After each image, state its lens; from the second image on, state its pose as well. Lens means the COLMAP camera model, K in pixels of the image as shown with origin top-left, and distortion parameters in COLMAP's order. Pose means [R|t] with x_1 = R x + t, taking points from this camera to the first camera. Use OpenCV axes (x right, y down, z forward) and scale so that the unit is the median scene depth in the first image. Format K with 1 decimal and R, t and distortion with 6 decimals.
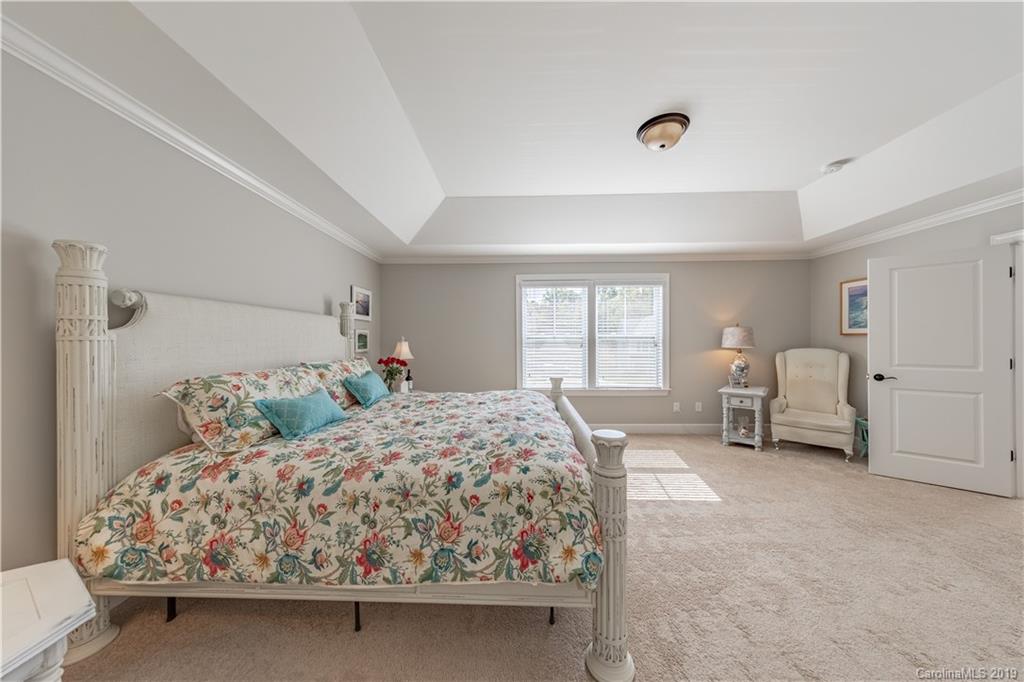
lens RADIAL K [[321.6, 0, 512.2], [0, 321.6, 338.9], [0, 0, 1]] dist [0.002623, -0.000284]
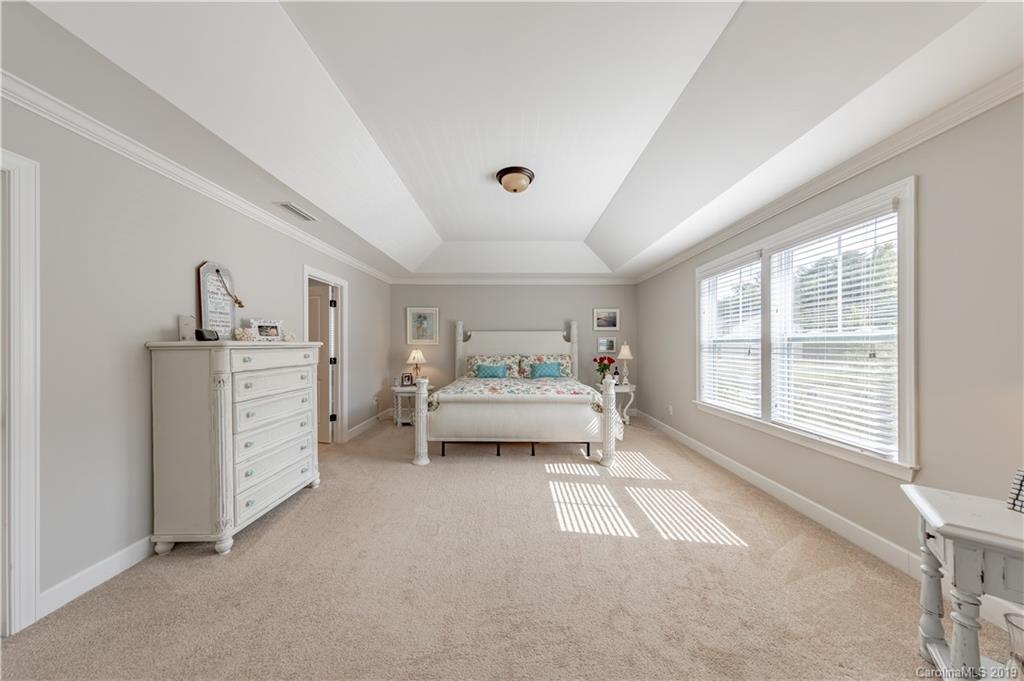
lens RADIAL K [[321.6, 0, 509.4], [0, 321.6, 345.1], [0, 0, 1]] dist [0.002623, -0.000284]
pose [[0.002653, 0.002676, -0.999993, 0.941607], [0.006322, 0.999976, 0.002692, 0.000939], [0.999976, -0.006329, 0.002636, 0.533562]]
